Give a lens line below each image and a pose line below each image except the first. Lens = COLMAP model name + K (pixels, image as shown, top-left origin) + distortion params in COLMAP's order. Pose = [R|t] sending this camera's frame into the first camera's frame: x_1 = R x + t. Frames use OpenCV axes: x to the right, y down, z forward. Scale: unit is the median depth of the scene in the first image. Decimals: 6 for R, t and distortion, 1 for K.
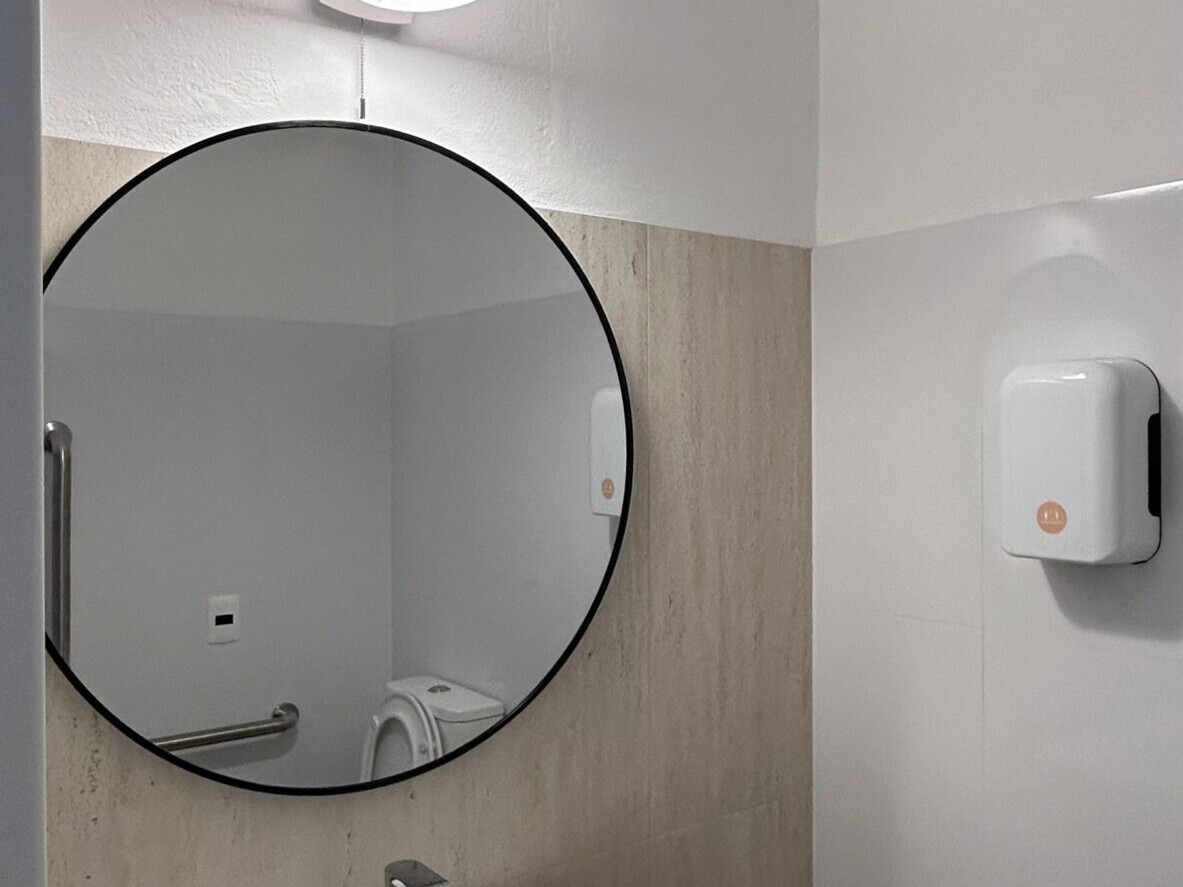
lens RADIAL K [[482.6, 0, 591.5], [0, 482.6, 443.5], [0, 0, 1]] dist [0.002884, -0.000178]
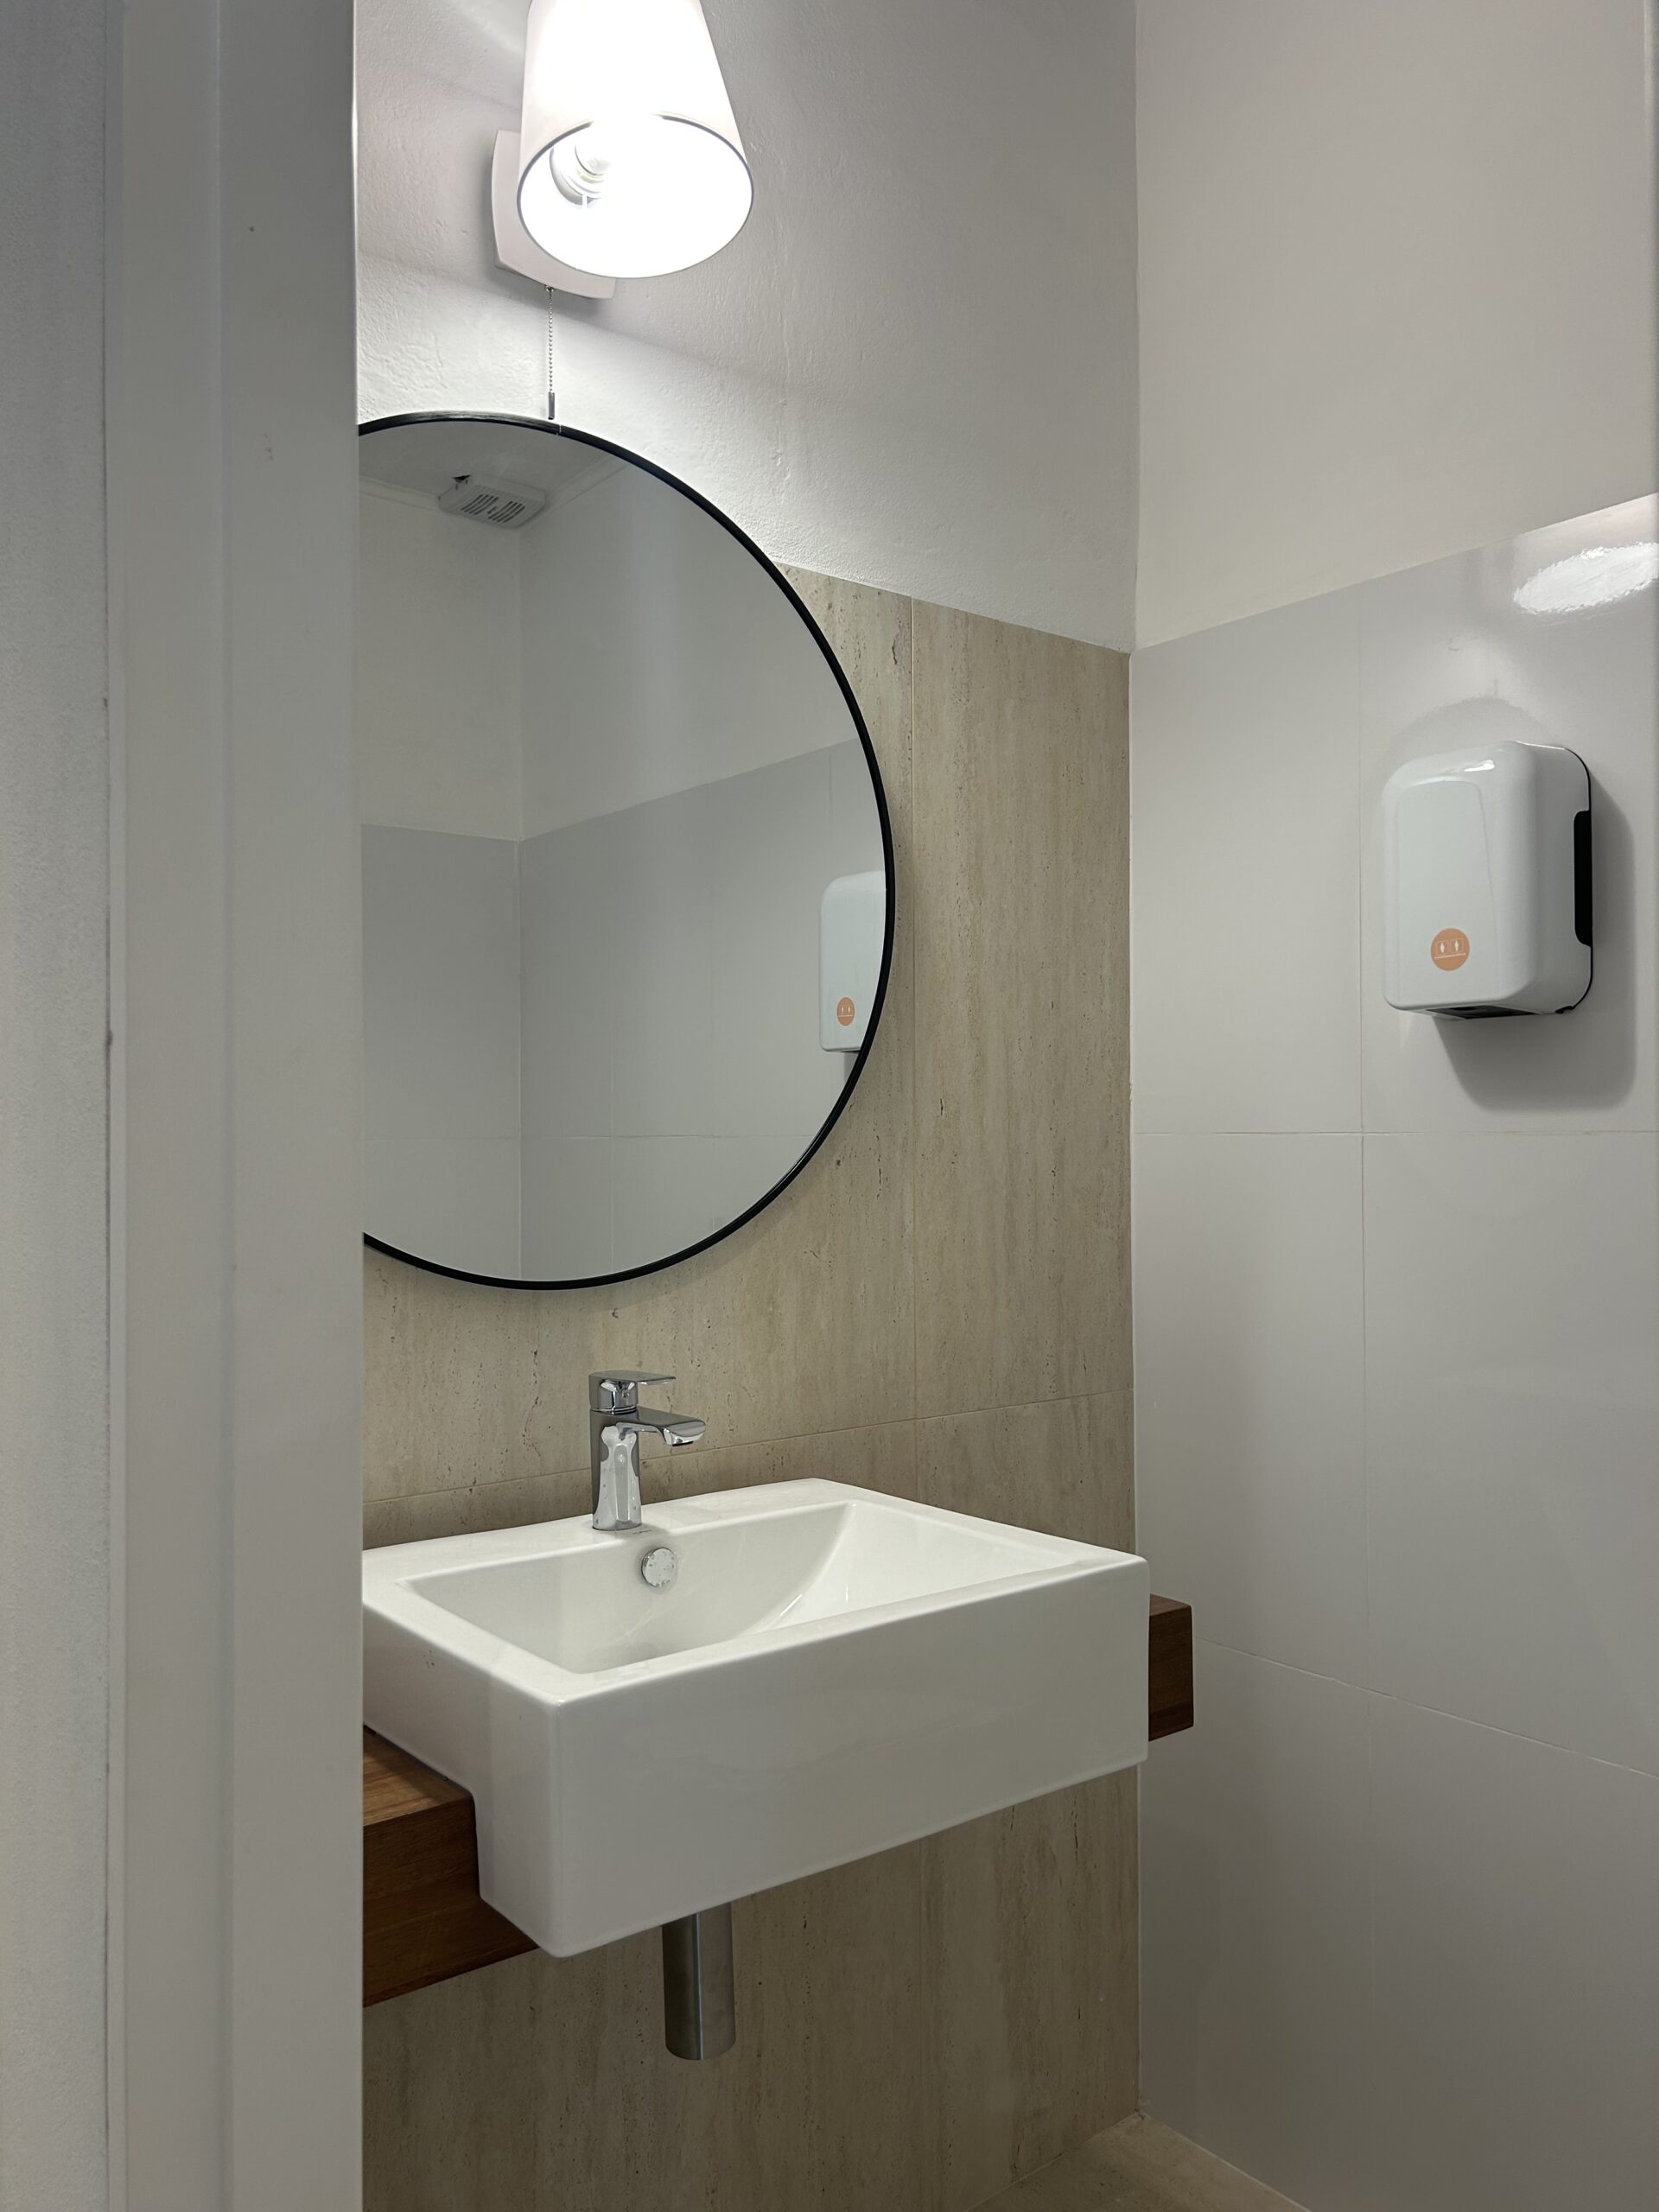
lens RADIAL K [[1799.4, 0, 829.5], [0, 1799.4, 1106.0], [0, 0, 1]] dist [0.204512, -0.556208]
pose [[0.975214, 0.042693, 0.217108, -0.573206], [-0.013426, 0.990819, -0.134530, 0.676791], [-0.220858, 0.128281, 0.966833, -1.533472]]
